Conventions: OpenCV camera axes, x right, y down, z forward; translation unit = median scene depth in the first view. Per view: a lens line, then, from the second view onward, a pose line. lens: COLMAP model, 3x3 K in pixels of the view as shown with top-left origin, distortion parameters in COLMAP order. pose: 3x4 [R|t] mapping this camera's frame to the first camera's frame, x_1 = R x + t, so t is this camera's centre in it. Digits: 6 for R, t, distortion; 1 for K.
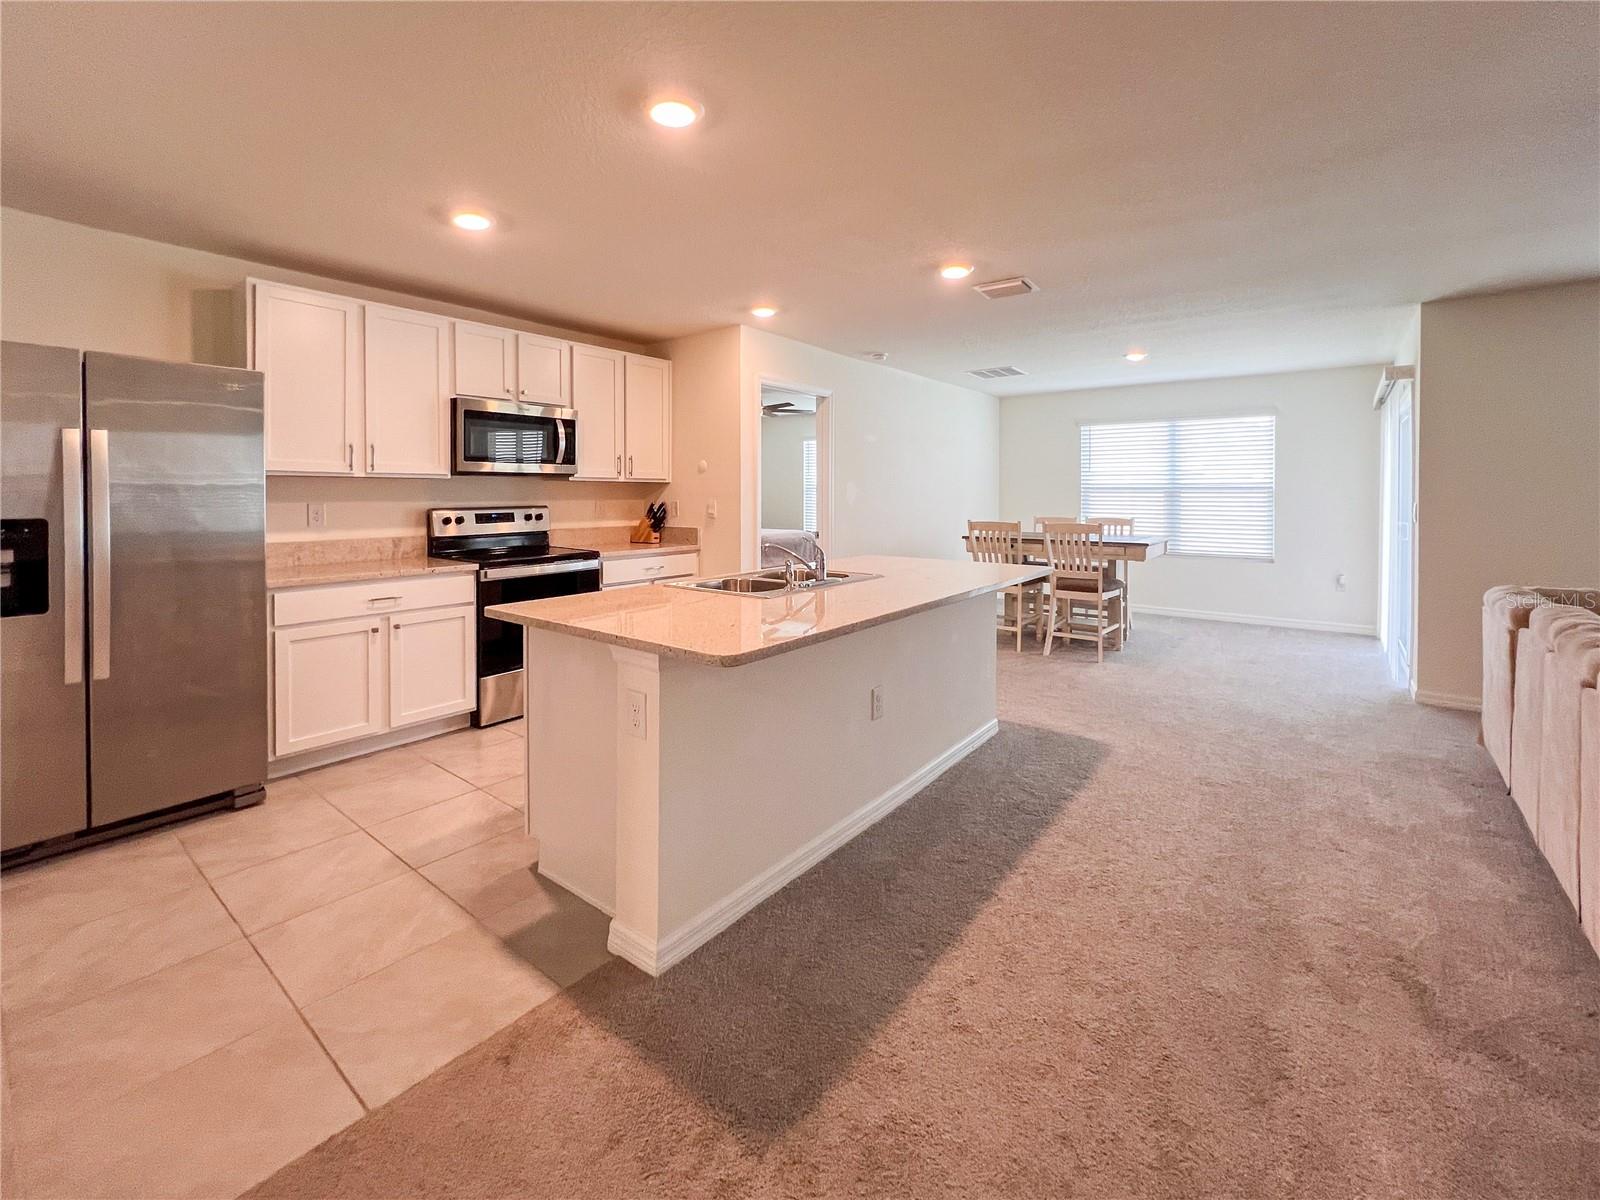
lens RADIAL K [[668.2, 0, 794.6], [0, 668.2, 502.4], [0, 0, 1]] dist [-0.000838, -0.000144]
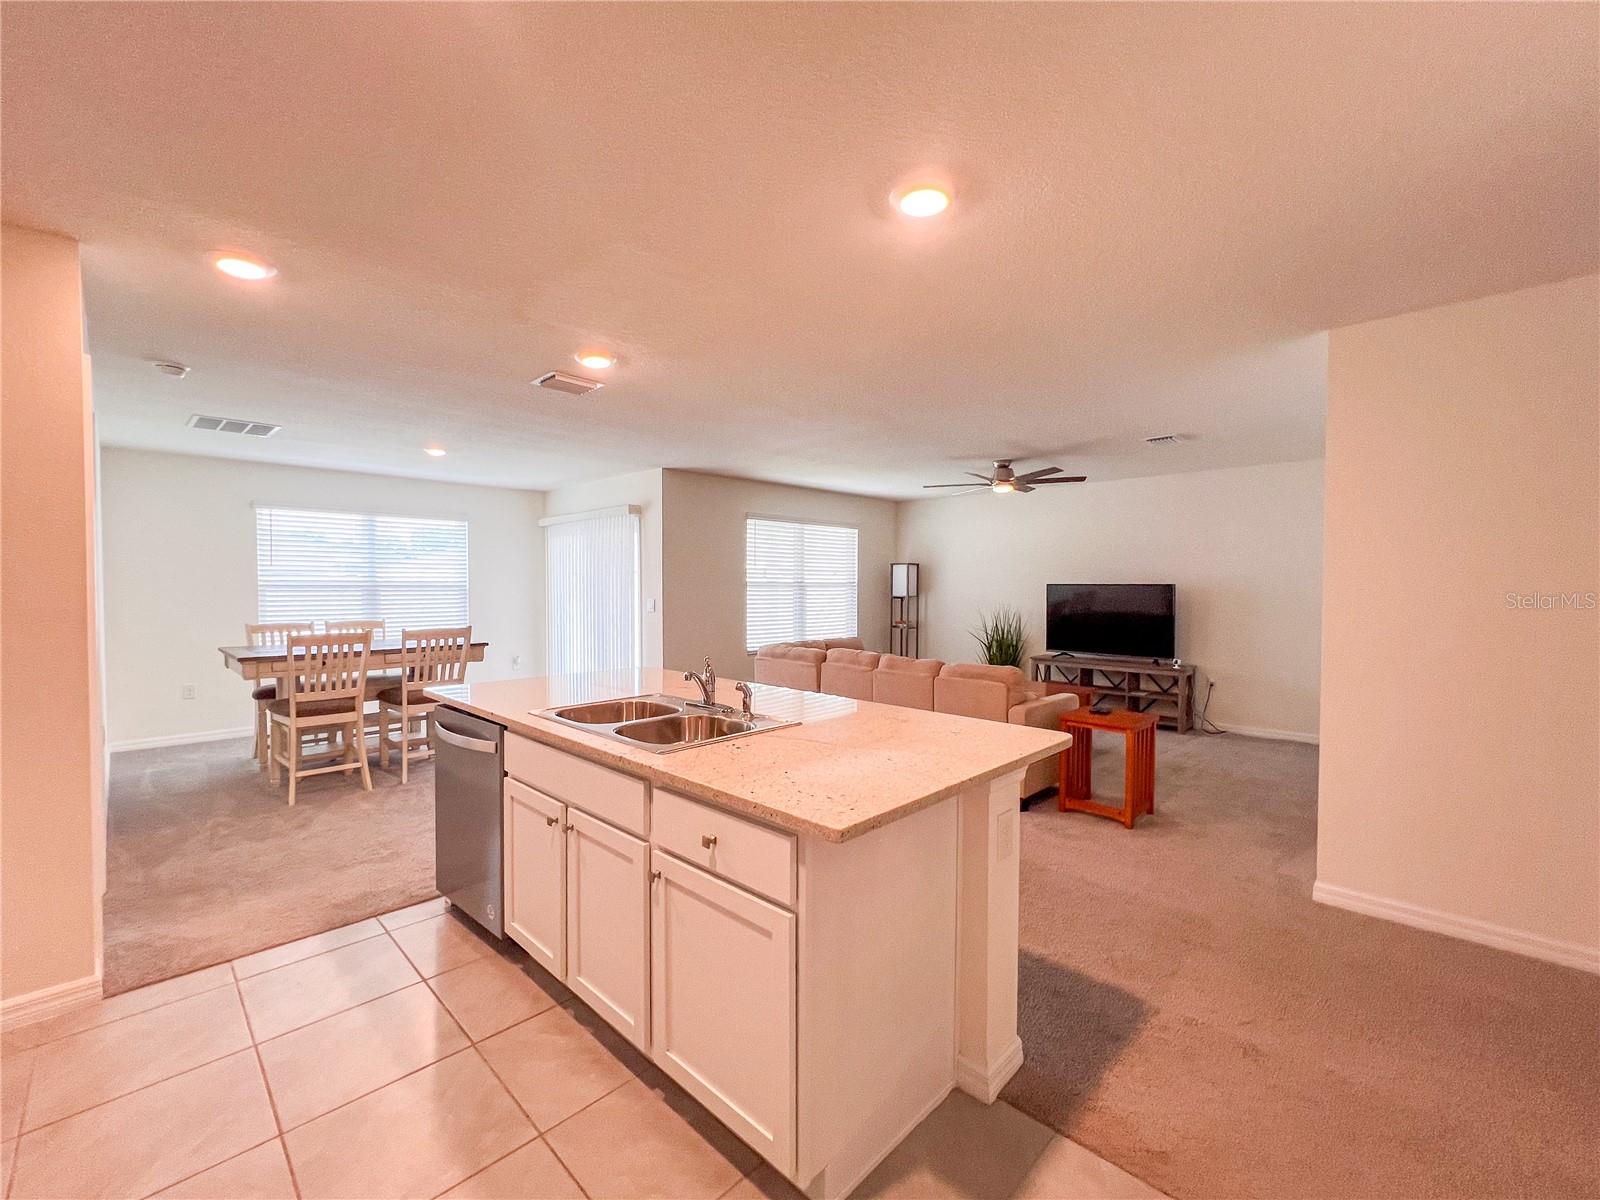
lens RADIAL K [[666.3, 0, 800.0], [0, 666.3, 600.0], [0, 0, 1]] dist [0.000430, 0.000017]
pose [[0.091855, -0.026461, 0.995421, -0.527890], [0.014127, 0.999581, 0.025268, -0.028429], [-0.995672, 0.011742, 0.092190, 0.510114]]
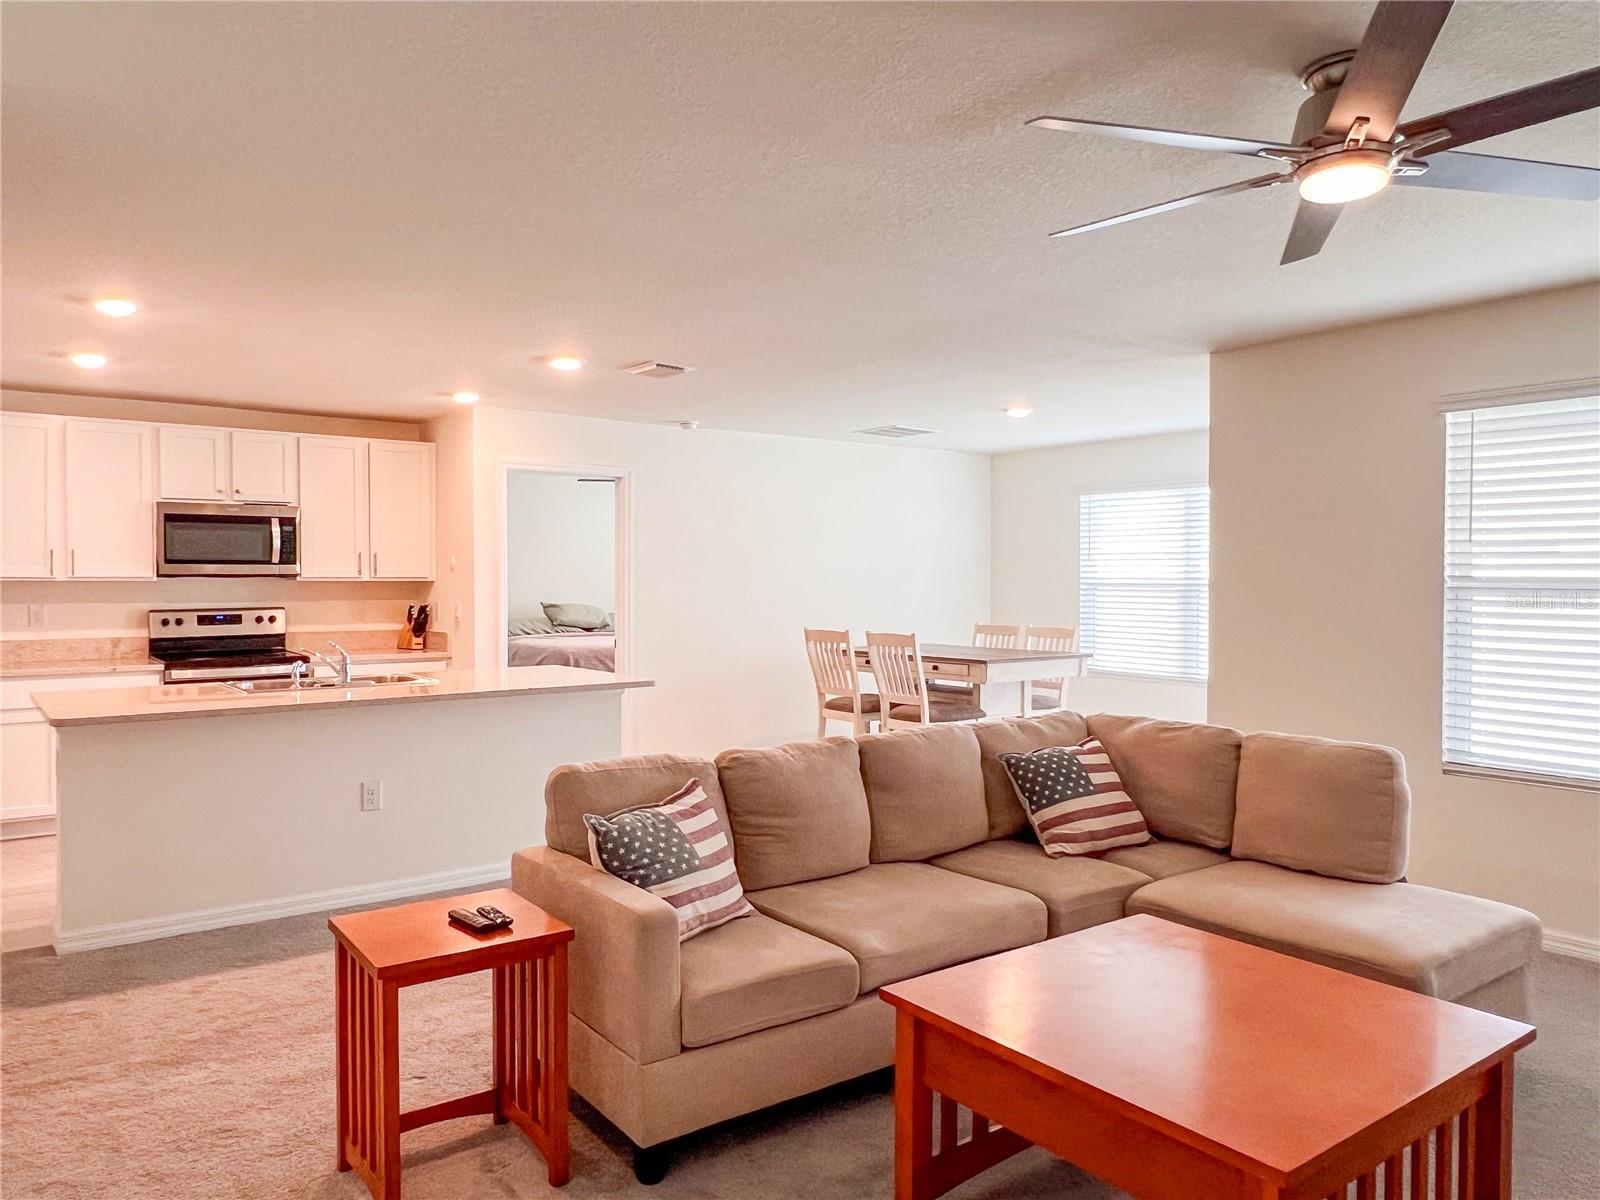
lens RADIAL K [[1109.4, 0, 800.0], [0, 1109.4, 600.0], [0, 0, 1]] dist [0.002509, 0.001390]
pose [[0.965885, 0.005575, -0.258913, 0.779058], [-0.004281, 0.999975, 0.005559, -0.017908], [0.258937, -0.004261, 0.965885, -0.341604]]
